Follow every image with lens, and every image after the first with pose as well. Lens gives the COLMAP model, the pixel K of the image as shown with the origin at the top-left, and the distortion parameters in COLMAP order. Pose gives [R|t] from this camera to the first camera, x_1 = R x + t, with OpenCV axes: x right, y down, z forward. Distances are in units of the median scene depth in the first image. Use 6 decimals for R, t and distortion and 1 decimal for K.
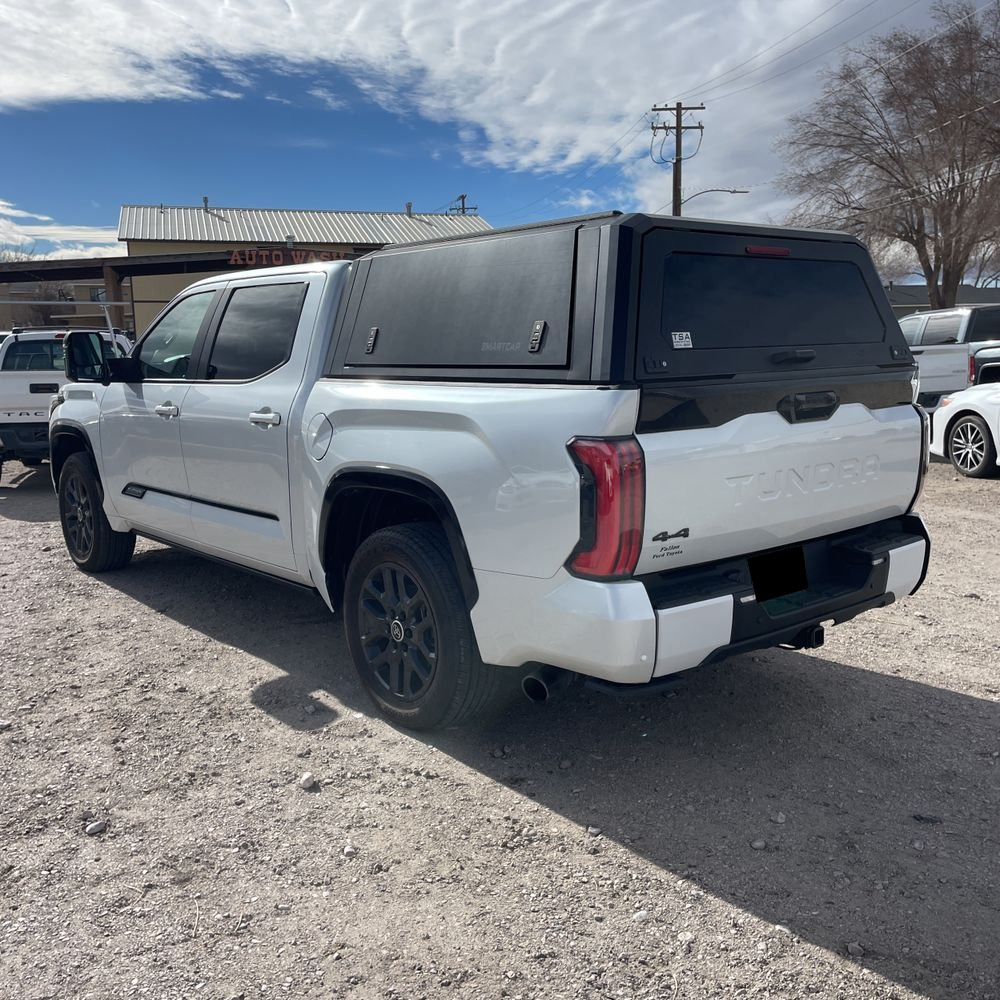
lens RADIAL K [[1007.5, 0, 477.1], [0, 1007.5, 511.2], [0, 0, 1]] dist [0.108896, -0.160735]
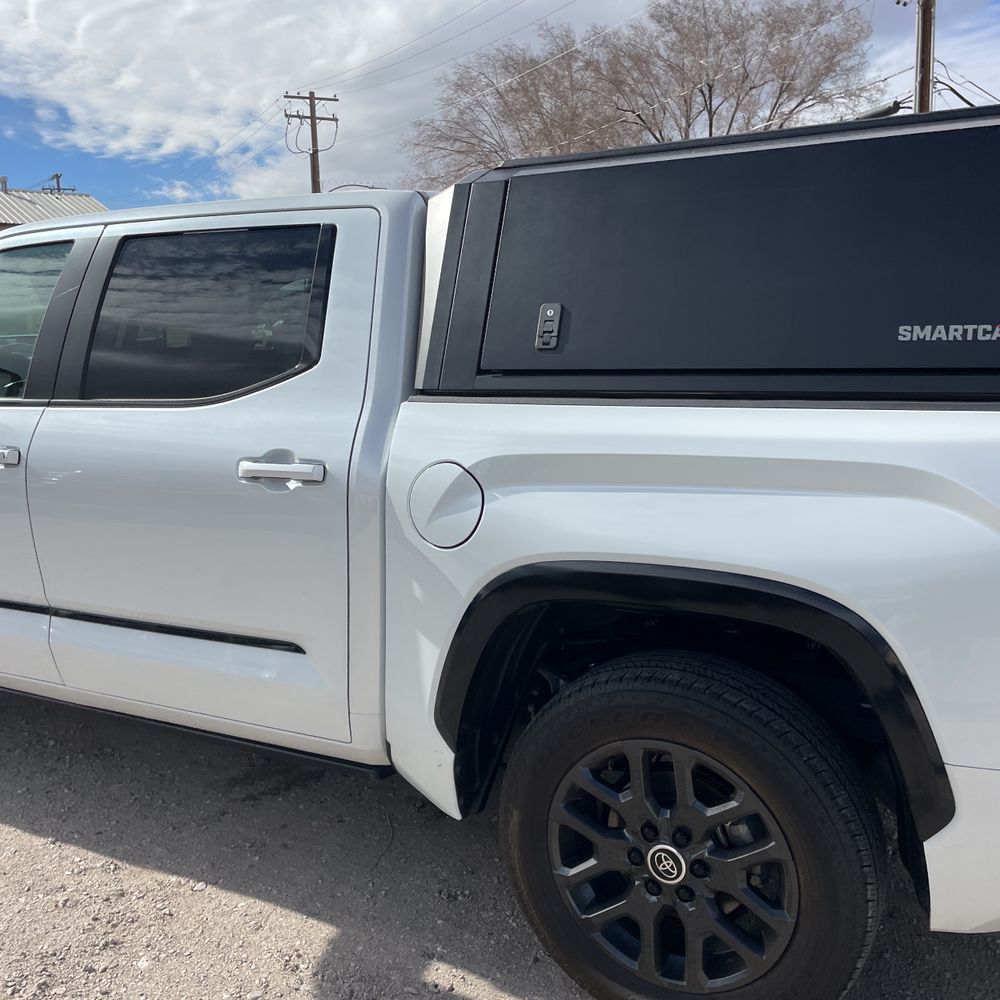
lens RADIAL K [[1026.2, 0, 489.4], [0, 1026.2, 473.2], [0, 0, 1]] dist [0.023869, -0.012830]
pose [[0.927960, -0.049739, 0.369345, -0.328620], [0.062038, 0.997842, -0.021489, -0.076120], [-0.367479, 0.042854, 0.929044, 0.472193]]
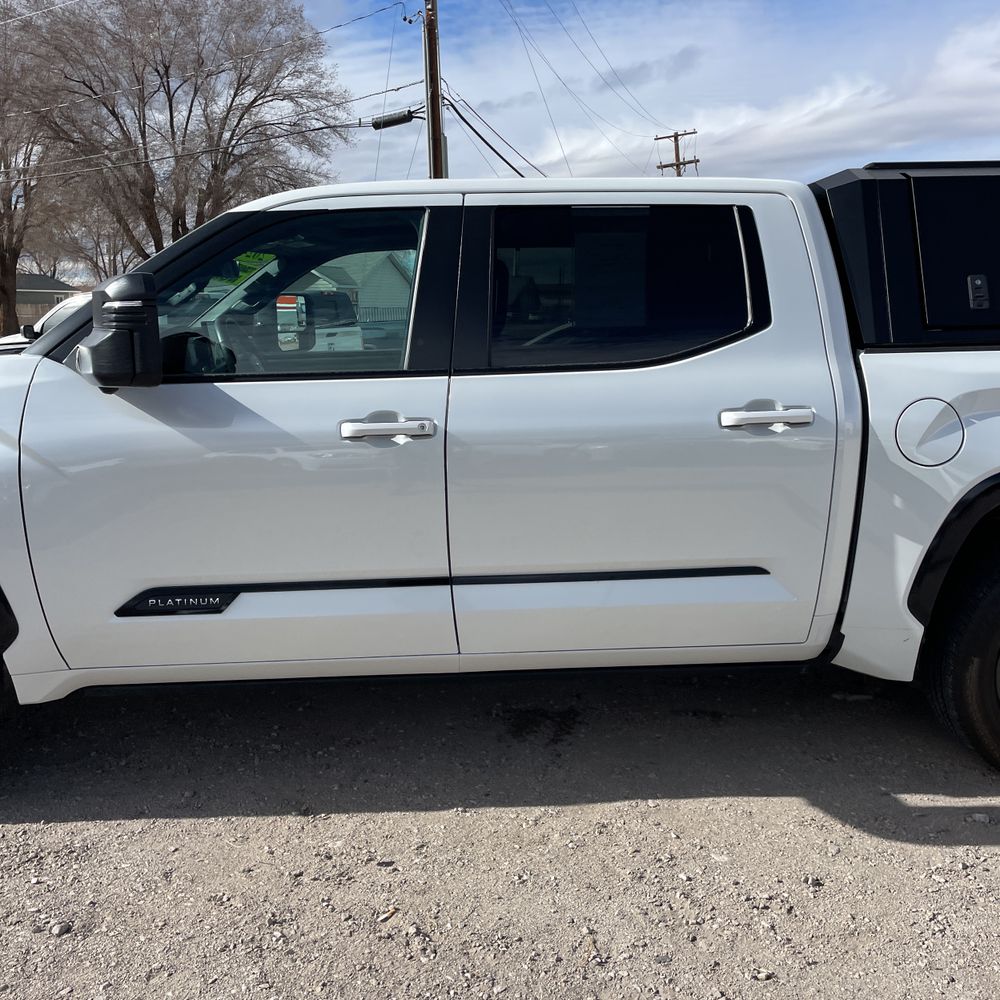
lens RADIAL K [[1009.7, 0, 491.9], [0, 1009.7, 484.1], [0, 0, 1]] dist [0.125187, -0.157348]
pose [[0.597460, -0.124402, 0.792190, -0.877993], [0.136215, 0.989281, 0.052621, -0.114228], [-0.790245, 0.076469, 0.608001, 0.795462]]
